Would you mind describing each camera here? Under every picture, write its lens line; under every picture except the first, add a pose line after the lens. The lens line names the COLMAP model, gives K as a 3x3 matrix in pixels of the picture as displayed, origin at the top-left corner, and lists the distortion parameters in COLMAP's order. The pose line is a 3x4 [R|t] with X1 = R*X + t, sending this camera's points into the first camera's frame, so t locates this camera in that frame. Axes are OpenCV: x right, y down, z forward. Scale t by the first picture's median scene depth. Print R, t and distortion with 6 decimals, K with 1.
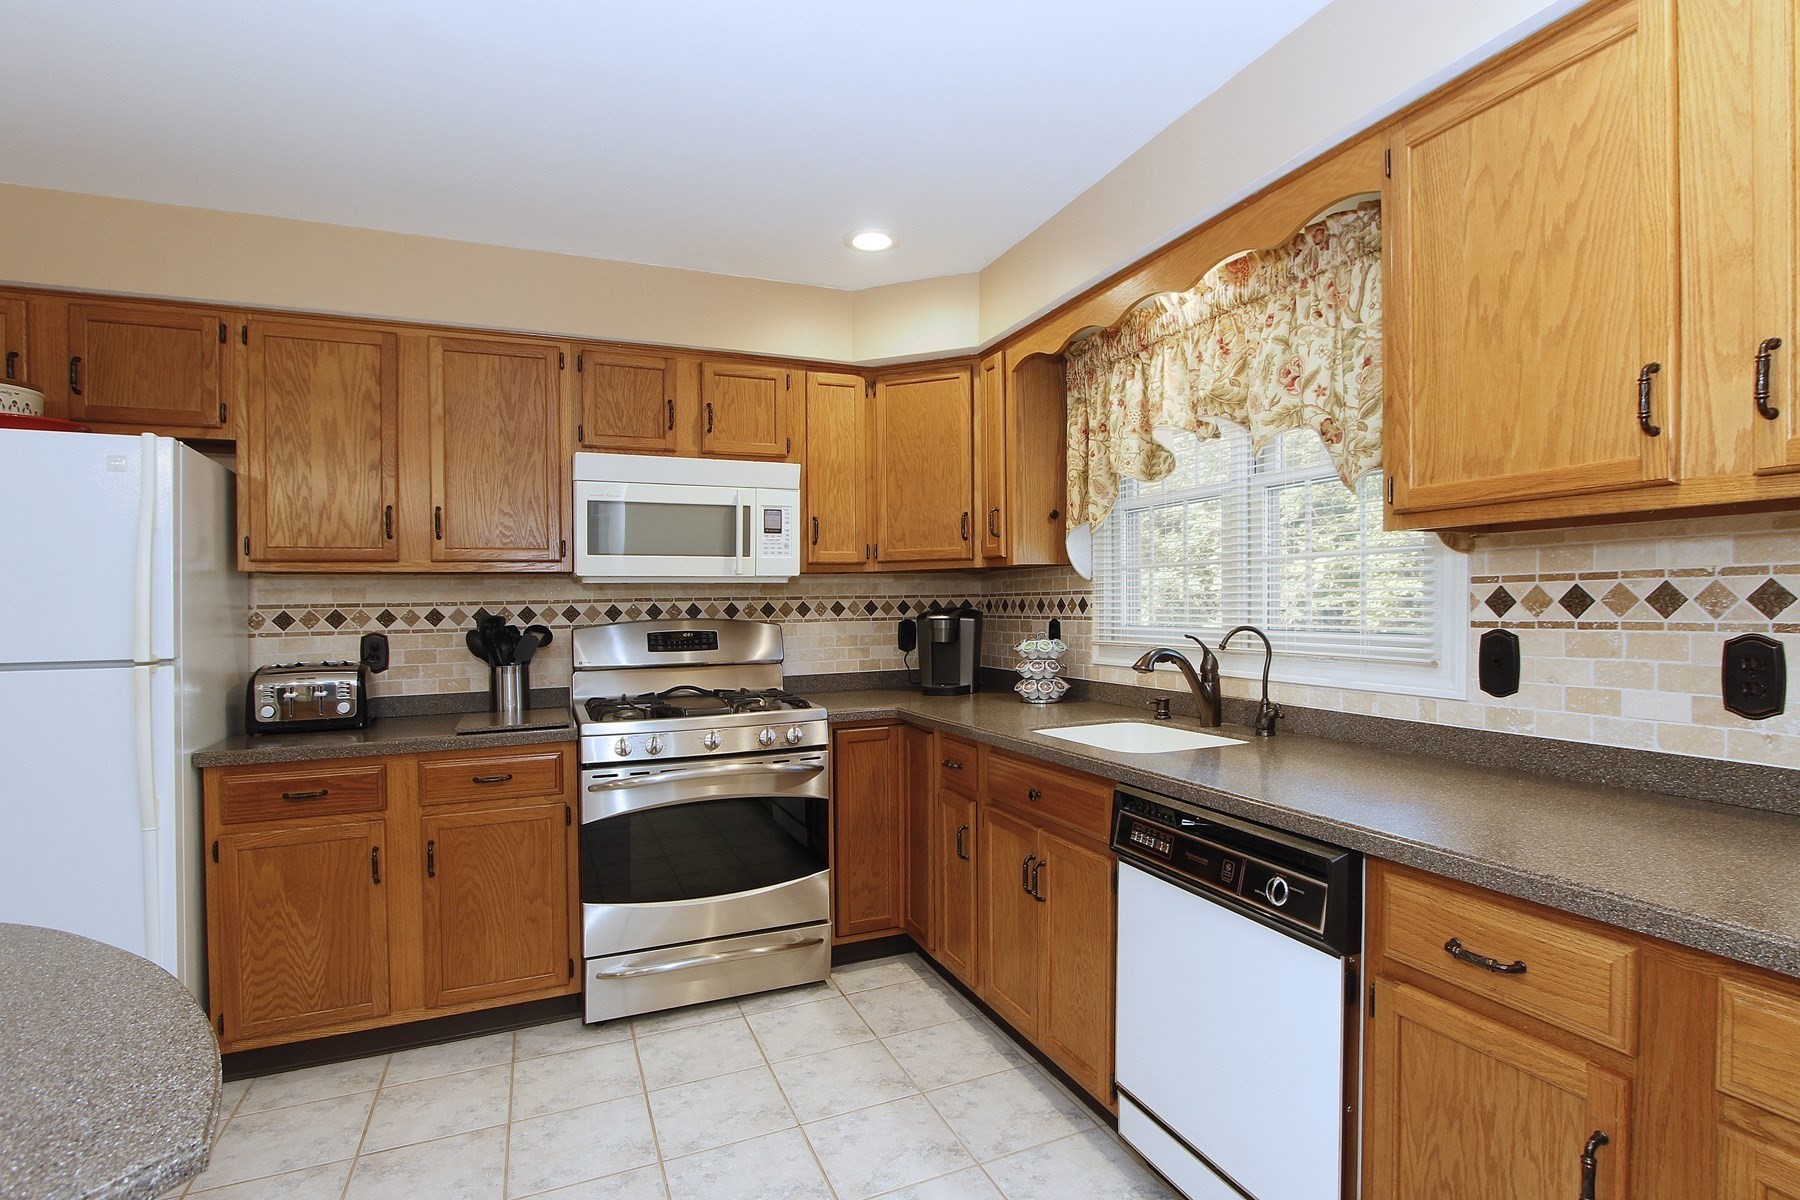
lens RADIAL K [[913.6, 0, 898.4], [0, 913.6, 568.0], [0, 0, 1]] dist [-0.022319, 0.000258]
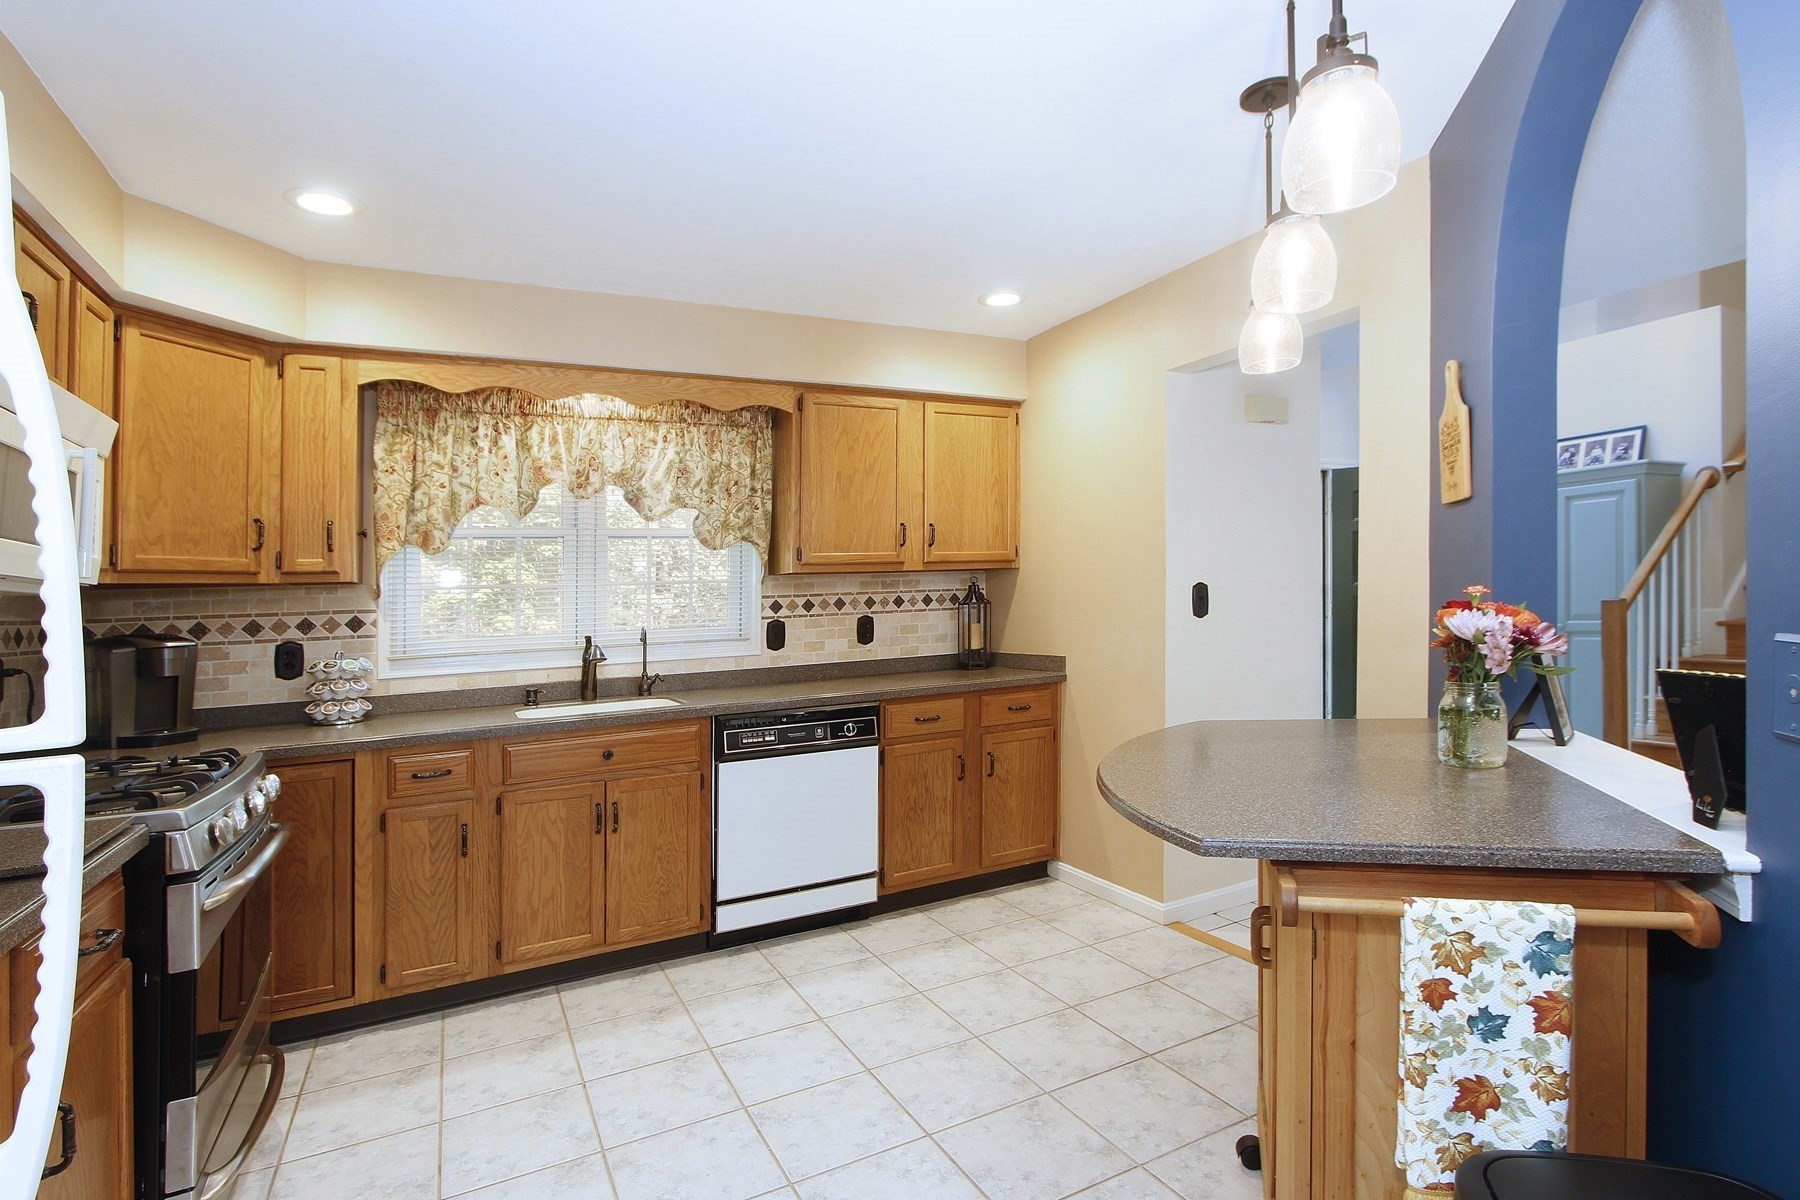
lens RADIAL K [[878.9, 0, 900.0], [0, 878.9, 600.0], [0, 0, 1]] dist [0.000308, 0.000122]
pose [[-0.058831, 0.016089, 0.998138, -1.446059], [0.000824, 0.999871, -0.016068, 0.053890], [-0.998268, -0.000123, -0.058837, 0.809755]]
